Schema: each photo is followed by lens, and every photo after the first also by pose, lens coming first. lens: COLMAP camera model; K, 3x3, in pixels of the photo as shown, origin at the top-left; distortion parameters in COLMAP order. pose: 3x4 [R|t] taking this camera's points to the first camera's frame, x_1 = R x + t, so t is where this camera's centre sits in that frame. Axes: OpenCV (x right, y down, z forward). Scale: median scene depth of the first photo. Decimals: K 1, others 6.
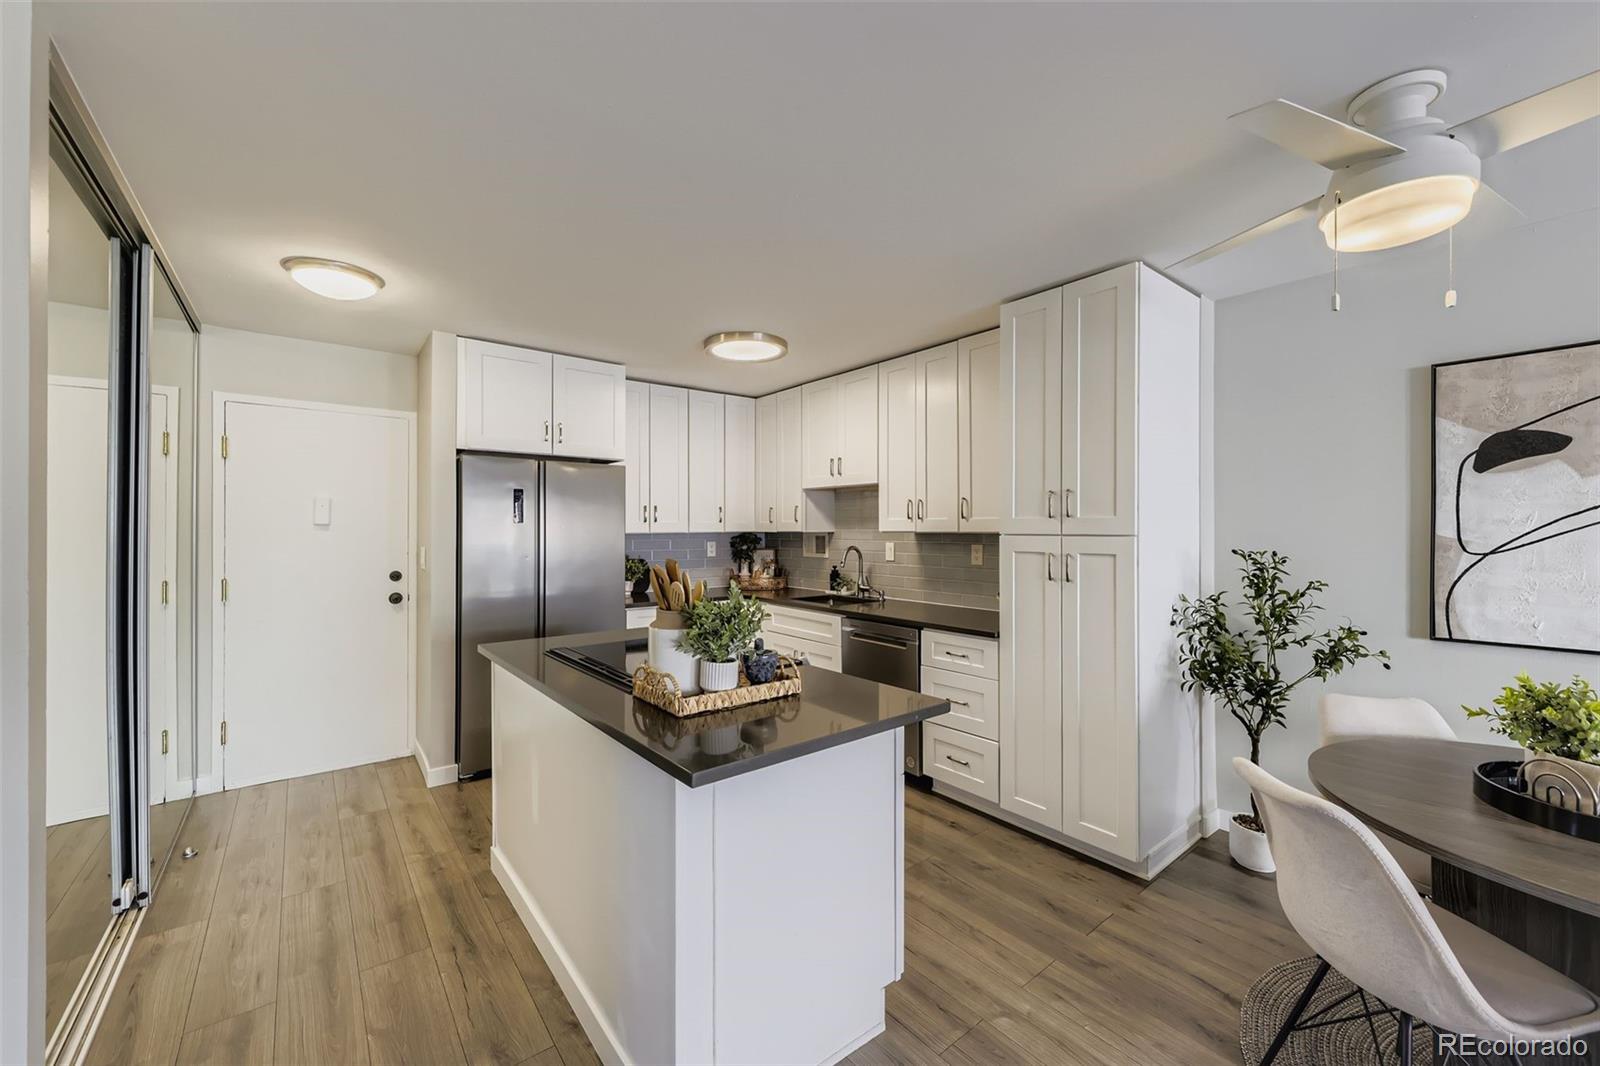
lens RADIAL K [[619.2, 0, 802.9], [0, 619.2, 529.3], [0, 0, 1]] dist [0.002134, 0.000024]
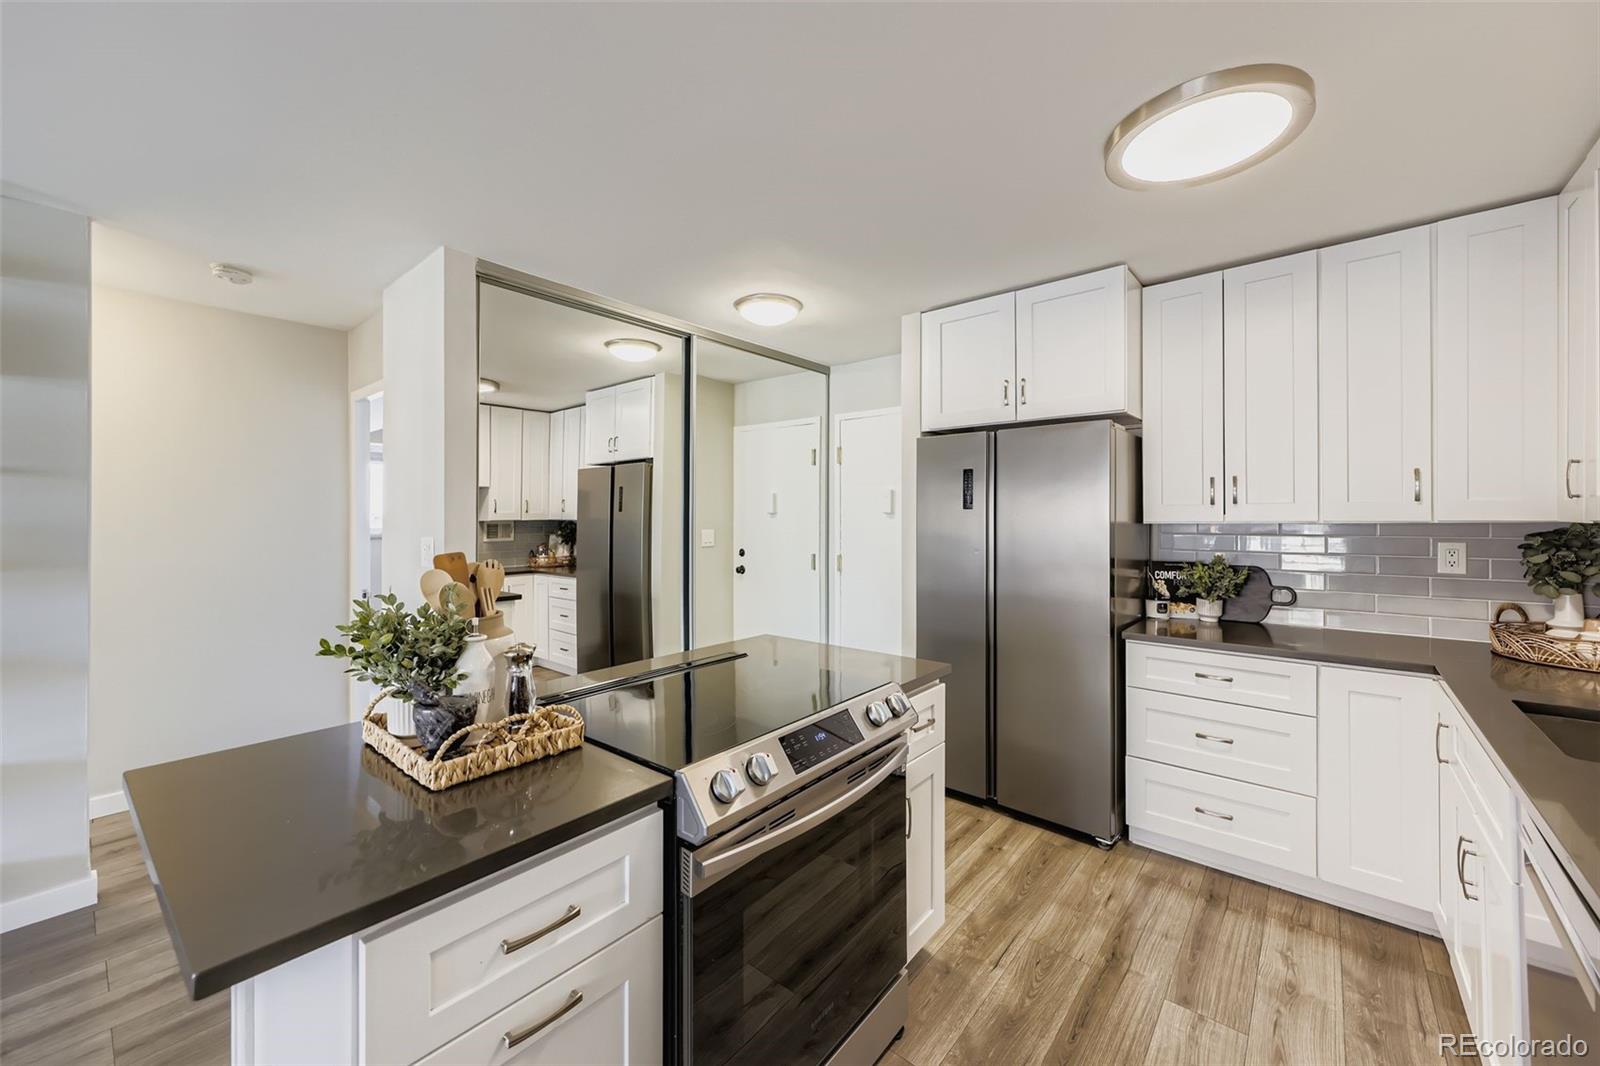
lens RADIAL K [[619.2, 0, 799.1], [0, 619.2, 520.8], [0, 0, 1]] dist [0.002134, 0.000024]
pose [[0.183333, 0.000062, -0.983051, 0.323428], [0.001243, 0.999999, 0.000295, 0.004323], [0.983050, -0.001276, 0.183333, 0.611858]]
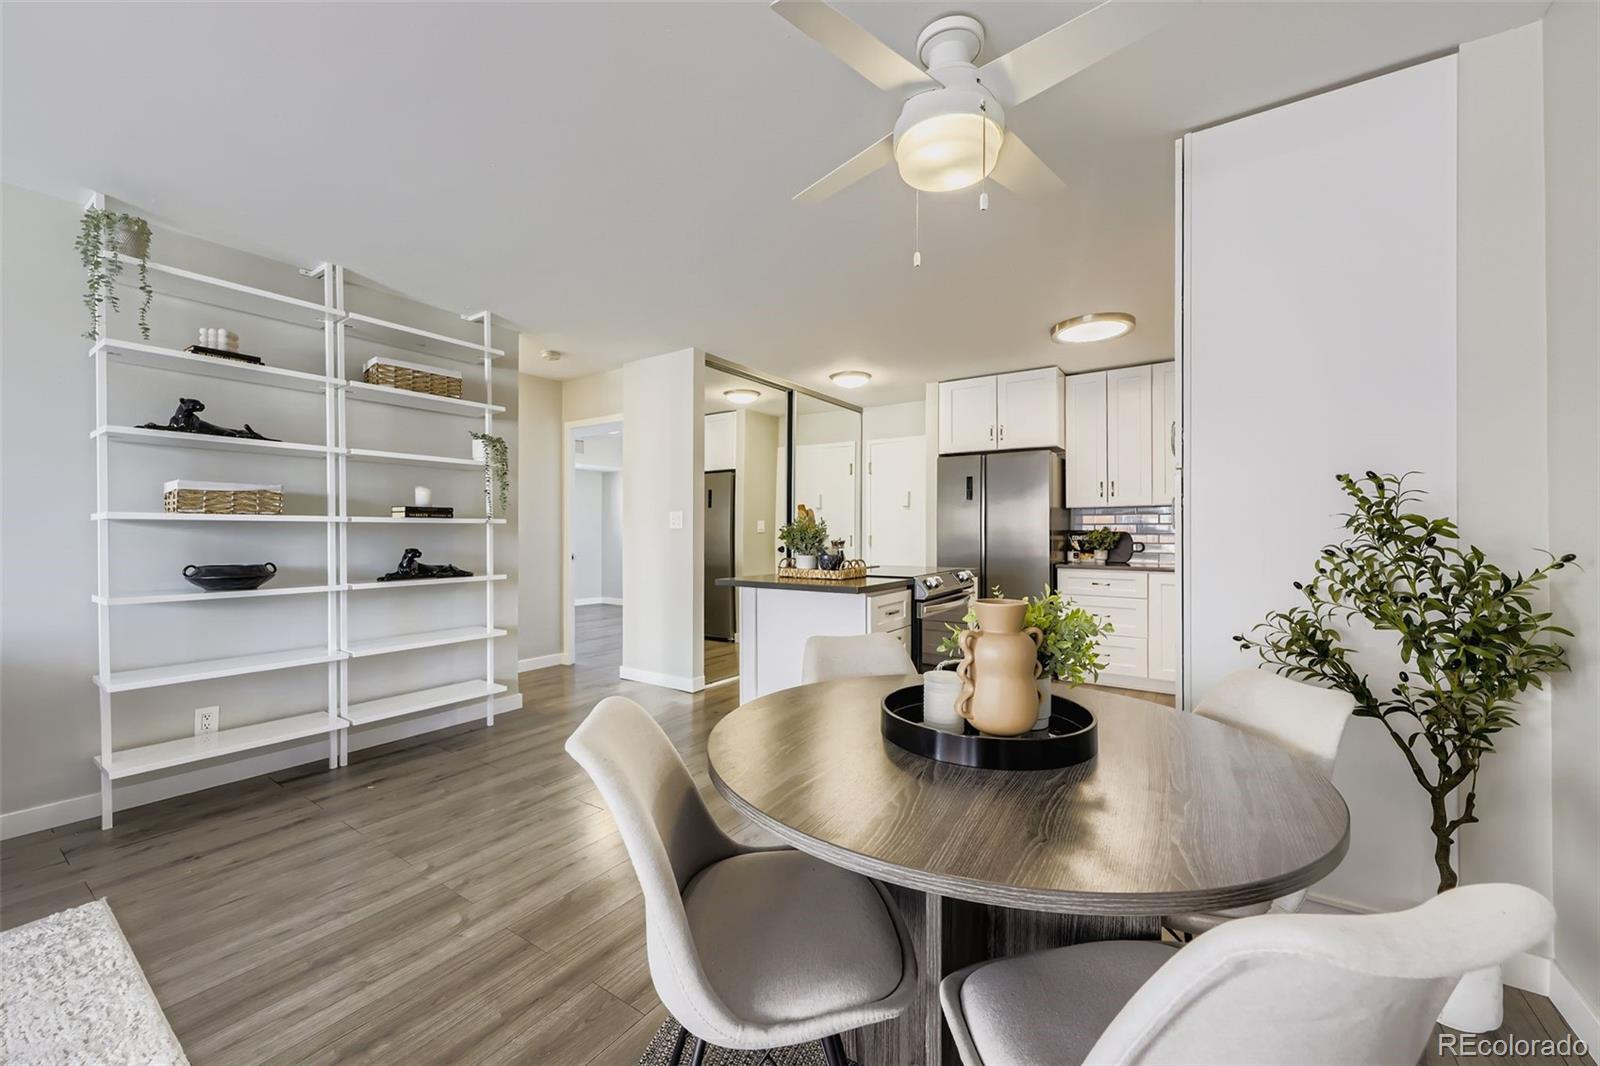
lens RADIAL K [[619.2, 0, 803.3], [0, 619.2, 534.0], [0, 0, 1]] dist [0.002134, 0.000024]
pose [[0.292698, -0.001280, -0.956204, 0.801157], [0.000921, 0.999999, -0.001057, 0.068887], [0.956205, -0.000571, 0.292699, 0.202797]]
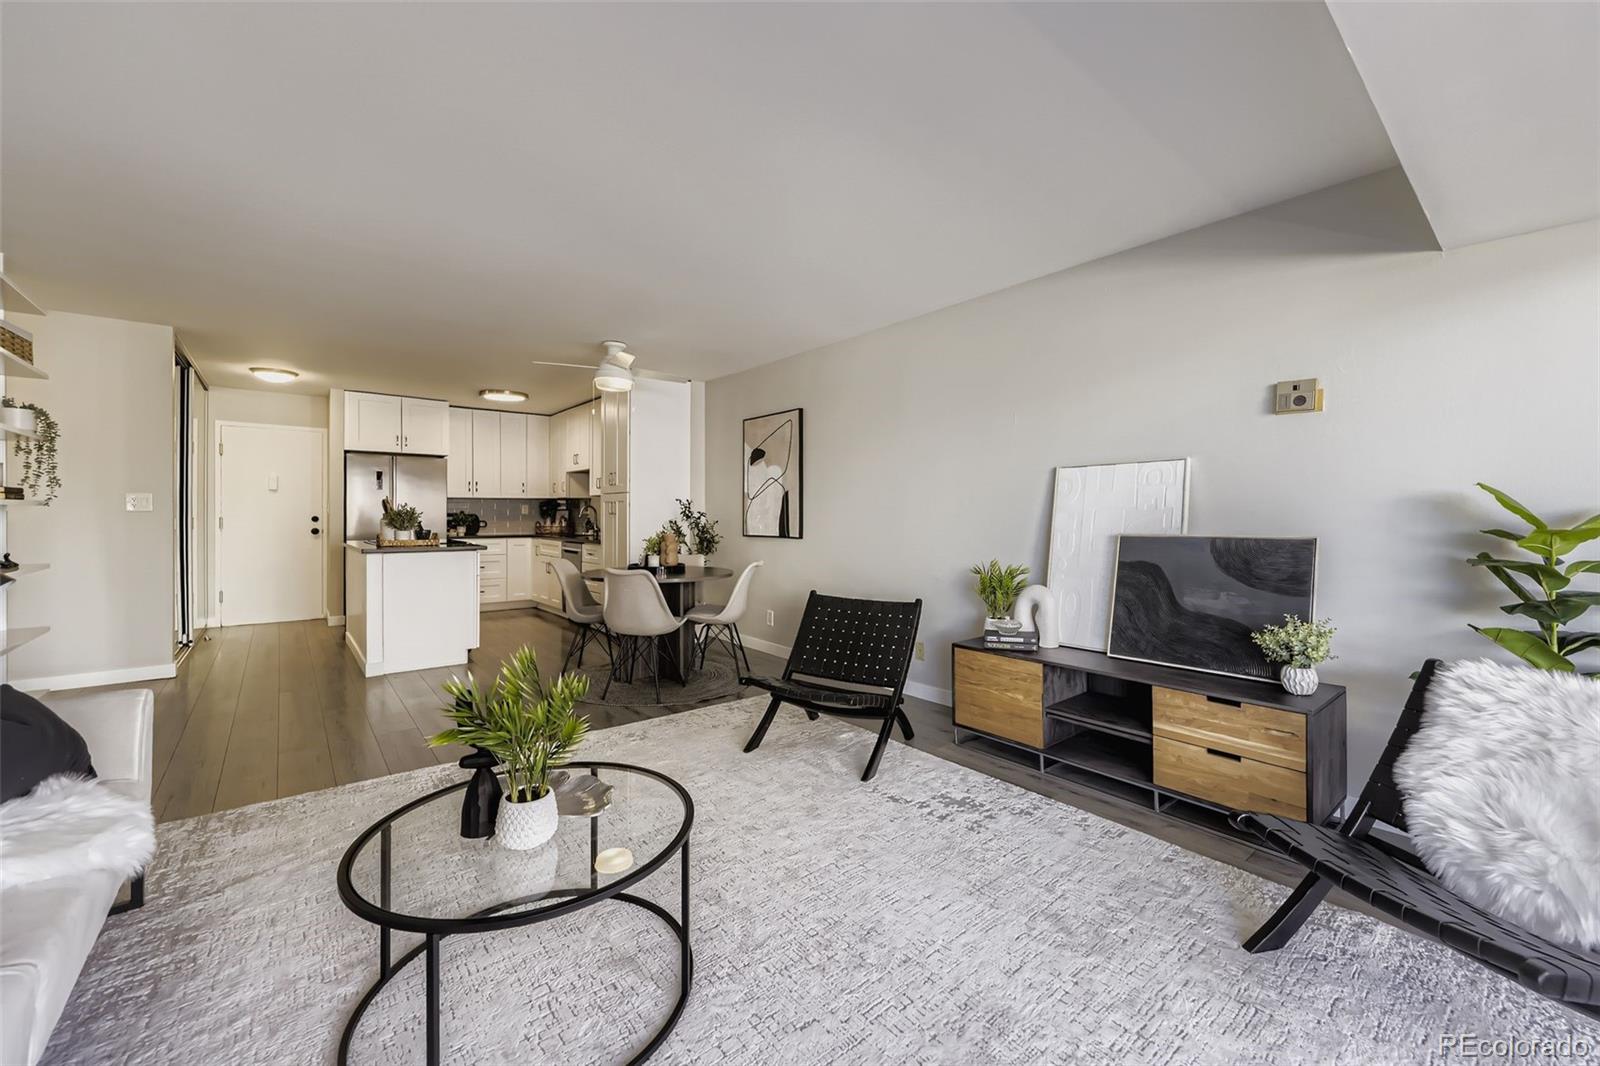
lens RADIAL K [[619.2, 0, 798.3], [0, 619.2, 516.0], [0, 0, 1]] dist [0.002134, 0.000024]
pose [[0.999872, 0.001813, 0.015900, 0.767068], [-0.001874, 0.999991, 0.003773, 0.059762], [-0.015893, -0.003802, 0.999866, -0.882860]]
